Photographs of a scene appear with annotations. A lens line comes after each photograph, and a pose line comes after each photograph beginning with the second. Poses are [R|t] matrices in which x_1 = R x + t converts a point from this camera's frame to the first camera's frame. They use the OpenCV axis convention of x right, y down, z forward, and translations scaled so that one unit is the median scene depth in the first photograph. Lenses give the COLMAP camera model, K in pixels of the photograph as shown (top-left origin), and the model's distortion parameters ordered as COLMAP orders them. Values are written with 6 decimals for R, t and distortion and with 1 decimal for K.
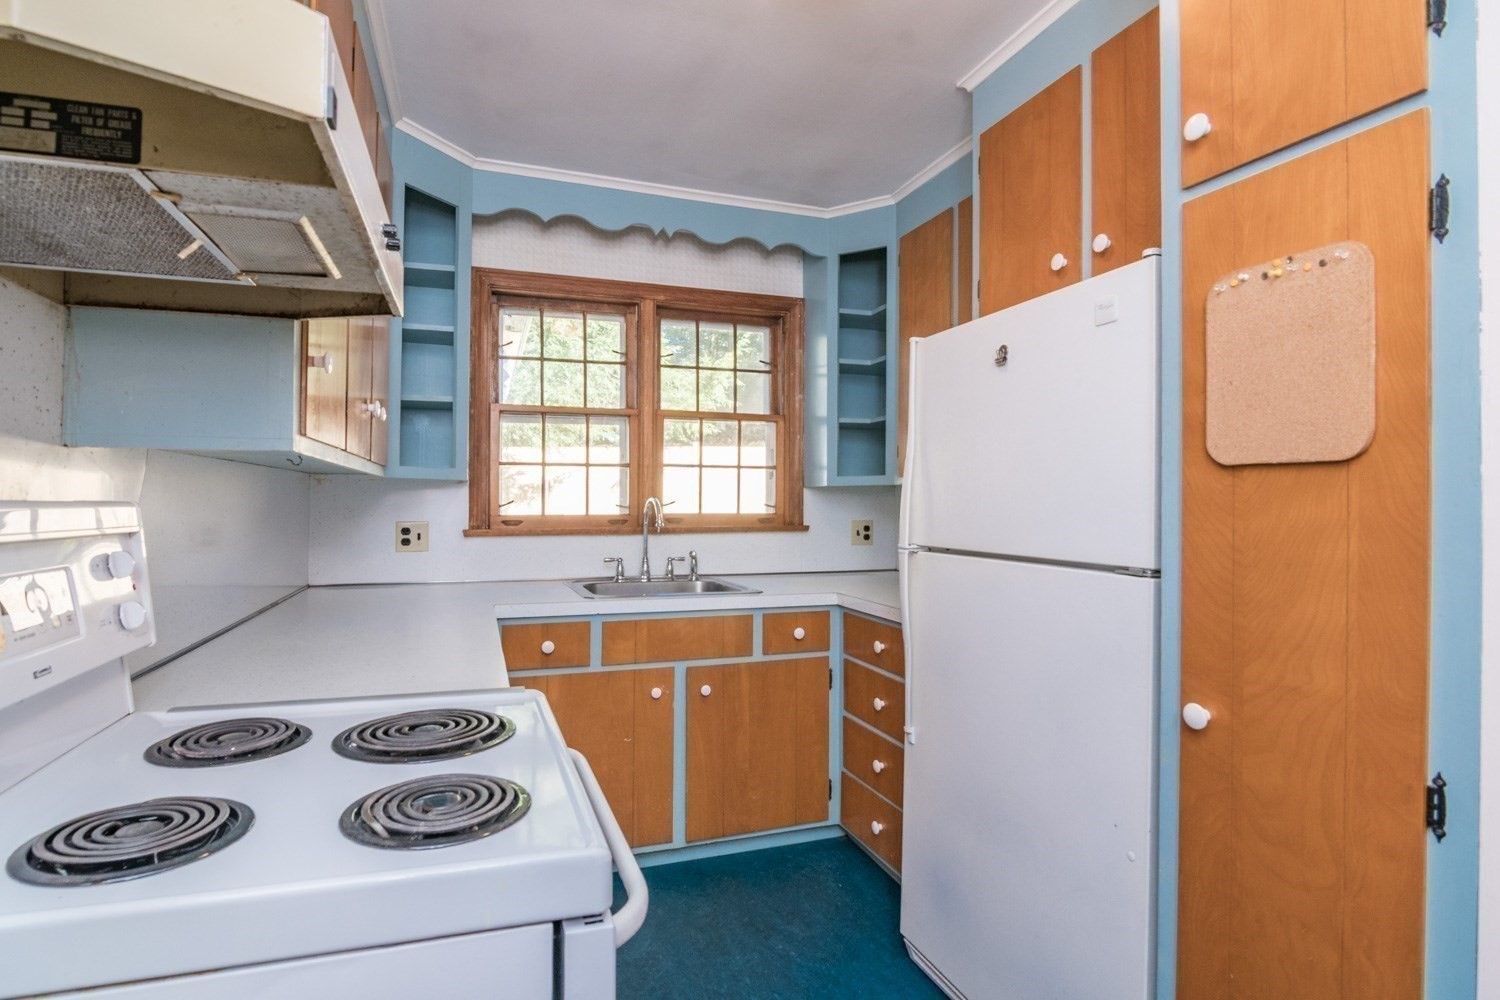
lens RADIAL K [[772.5, 0, 738.9], [0, 772.5, 496.1], [0, 0, 1]] dist [-0.004884, -0.000590]
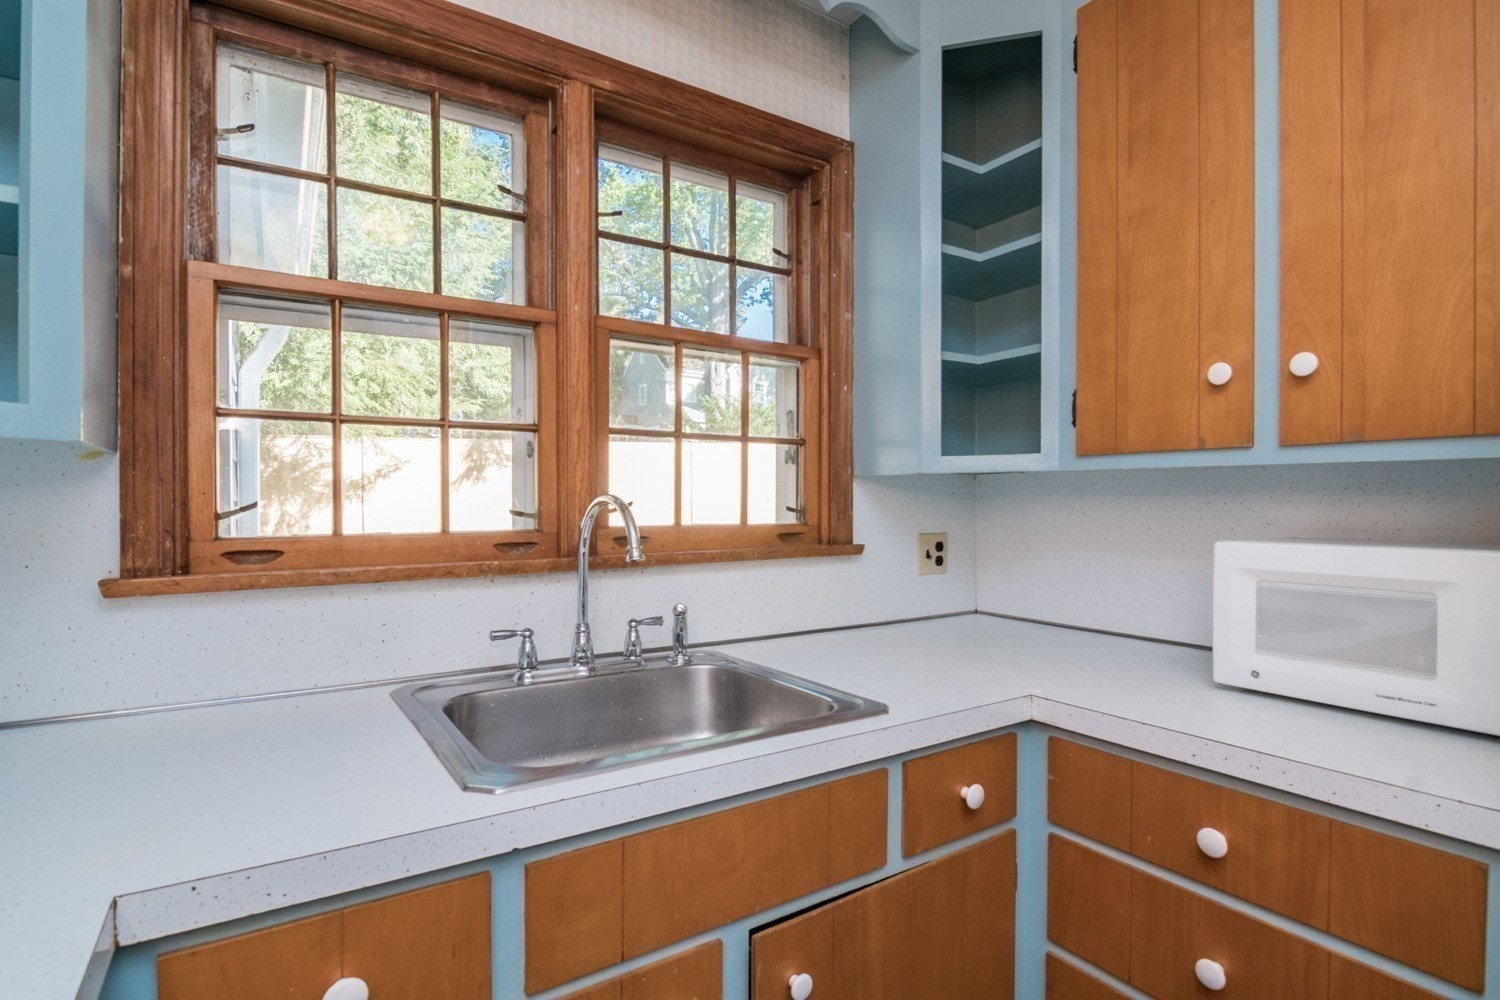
lens RADIAL K [[731.7, 0, 765.6], [0, 731.7, 507.2], [0, 0, 1]] dist [-0.004565, -0.000020]
pose [[0.964266, -0.004671, 0.264893, -0.126219], [0.001099, 0.999907, 0.013628, 0.003618], [-0.264932, -0.012850, 0.964181, 0.525757]]
